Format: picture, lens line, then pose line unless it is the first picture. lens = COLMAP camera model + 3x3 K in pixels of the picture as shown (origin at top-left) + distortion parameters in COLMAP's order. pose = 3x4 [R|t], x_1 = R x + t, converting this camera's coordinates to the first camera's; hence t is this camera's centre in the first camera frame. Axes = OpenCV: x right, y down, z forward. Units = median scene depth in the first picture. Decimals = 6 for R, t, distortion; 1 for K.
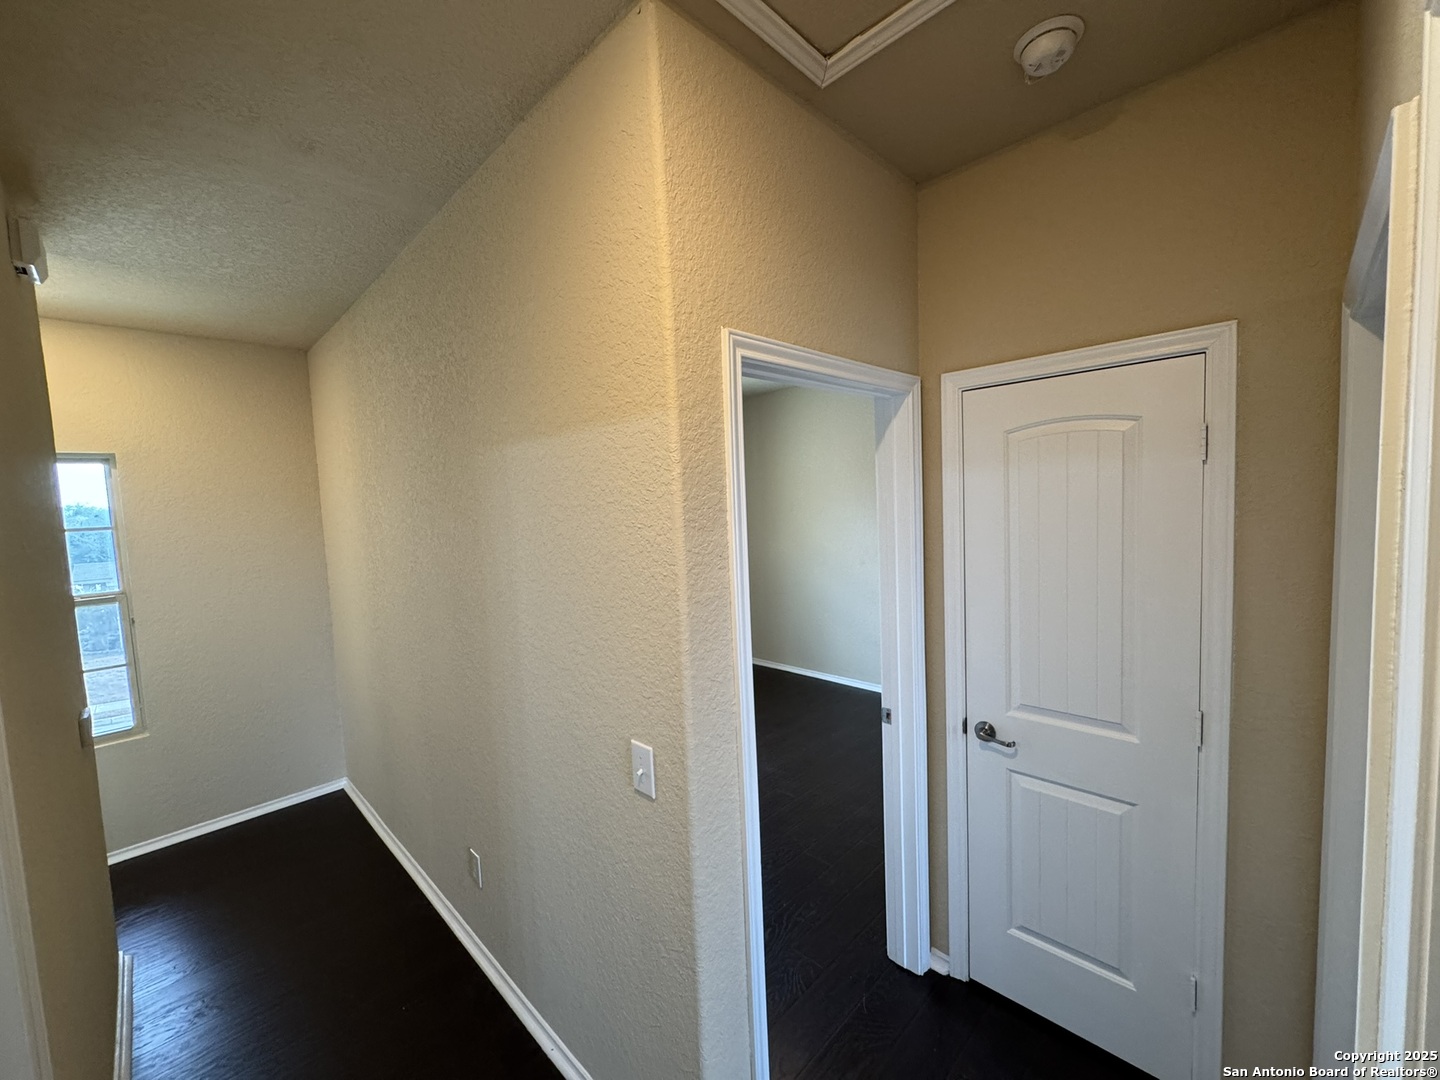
lens RADIAL K [[575.2, 0, 720.4], [0, 575.2, 541.4], [0, 0, 1]] dist [-0.001138, -0.000114]
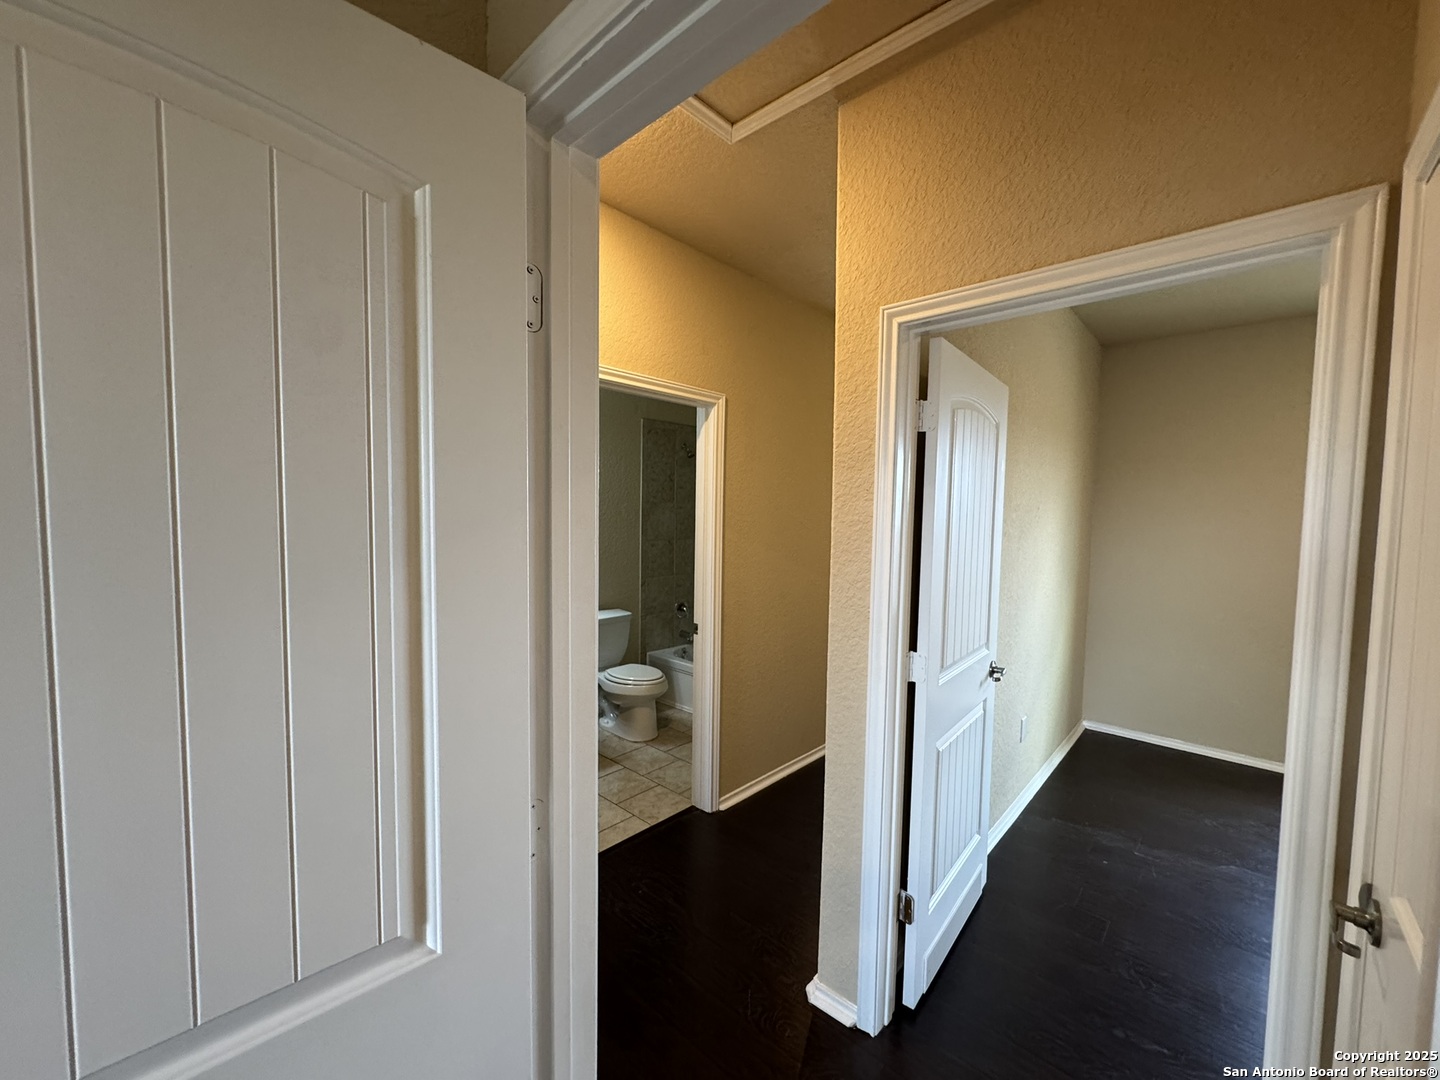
lens RADIAL K [[575.2, 0, 720.4], [0, 575.2, 541.4], [0, 0, 1]] dist [-0.001138, -0.000114]
pose [[0.041145, 0.097282, -0.994406, 0.867534], [-0.092095, 0.991381, 0.093175, 0.033417], [0.994900, 0.087746, 0.049749, 0.426492]]
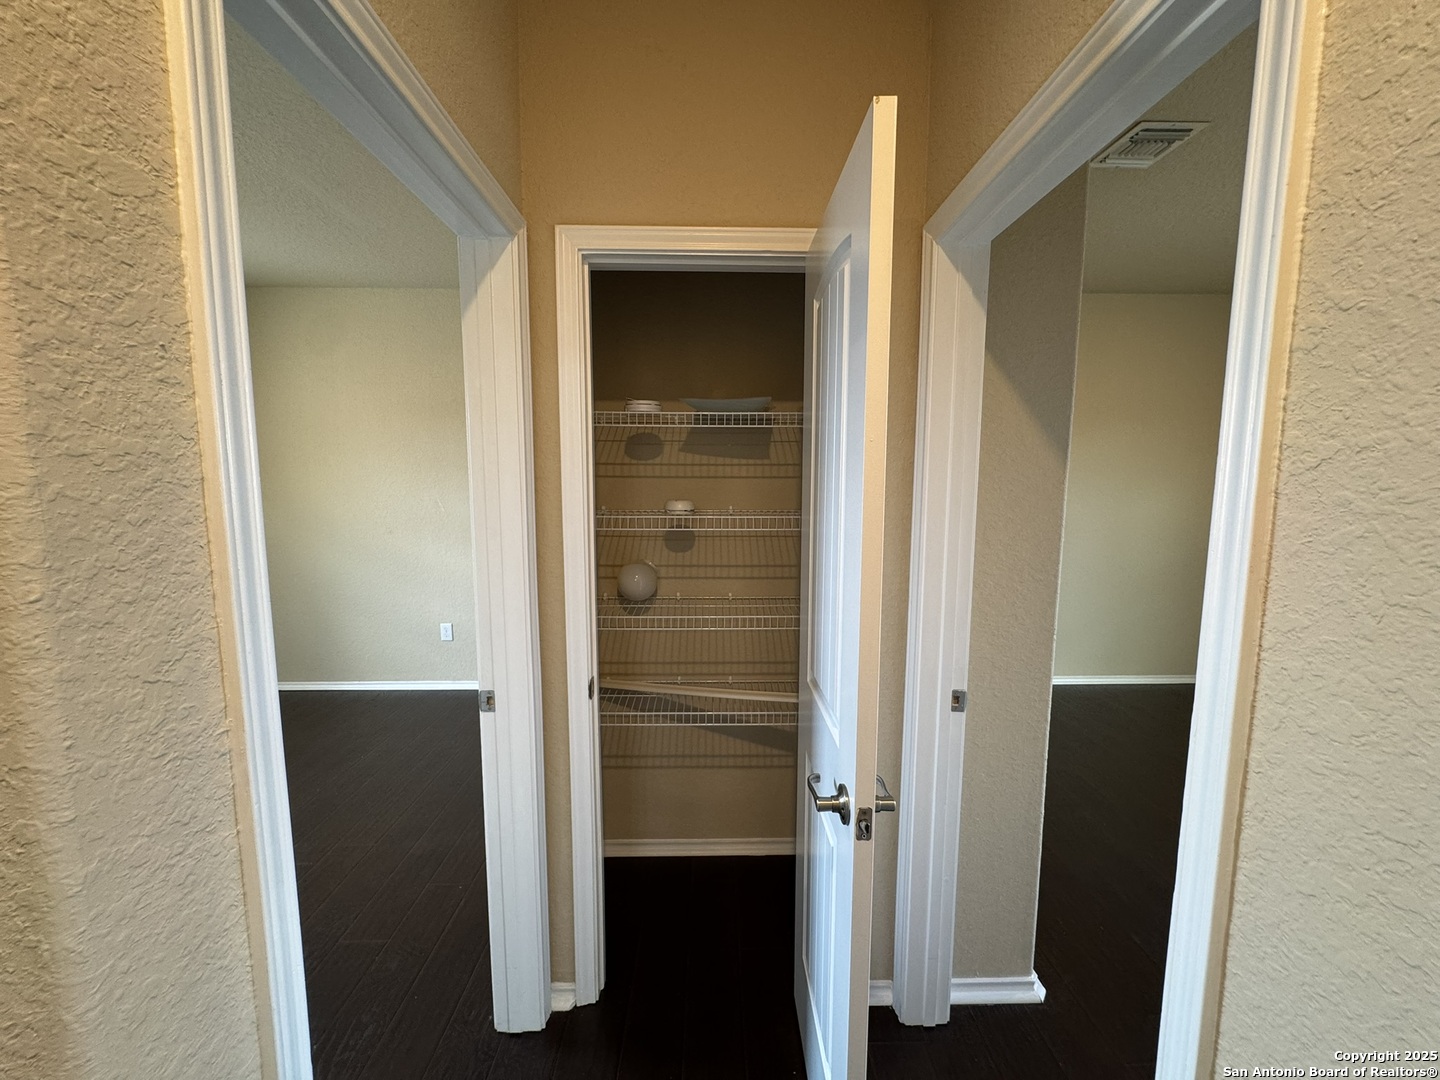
lens RADIAL K [[575.2, 0, 720.4], [0, 575.2, 541.4], [0, 0, 1]] dist [-0.001138, -0.000114]
pose [[0.695689, -0.032907, 0.717589, -0.013654], [0.019477, 0.999447, 0.026950, 0.101516], [-0.718079, -0.004772, 0.695945, 0.328609]]
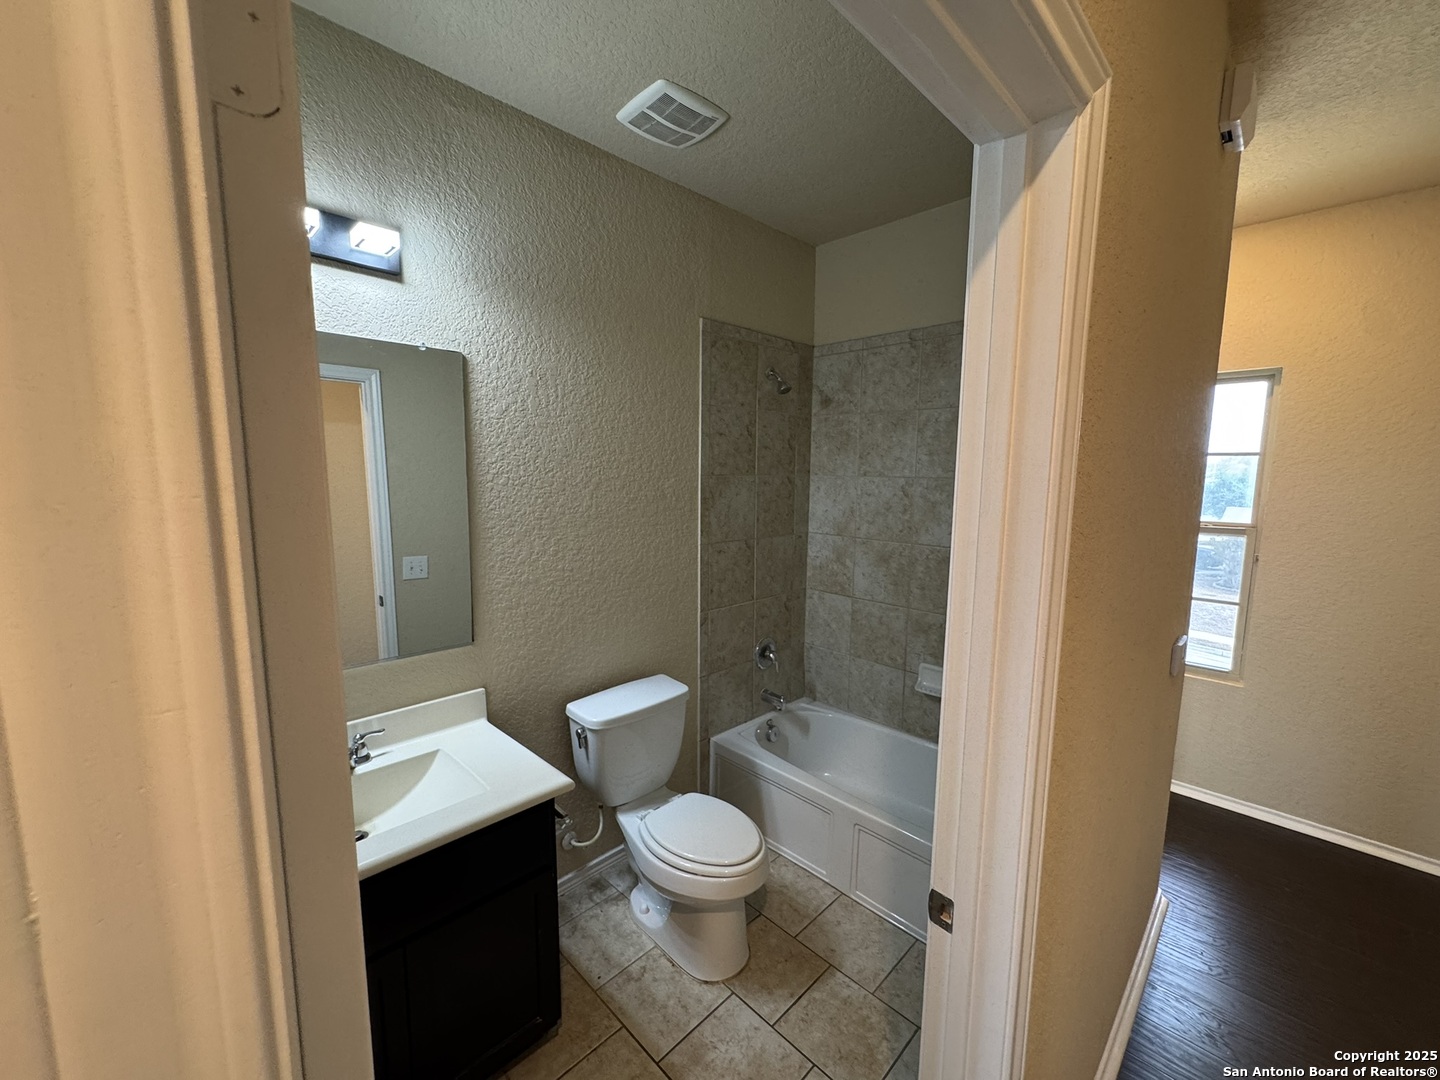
lens RADIAL K [[575.2, 0, 720.4], [0, 575.2, 541.4], [0, 0, 1]] dist [-0.001138, -0.000114]
pose [[-0.003130, 0.164664, -0.986345, -0.225441], [-0.083384, 0.982872, 0.164349, 0.054584], [0.996513, 0.082759, 0.010654, 0.247364]]
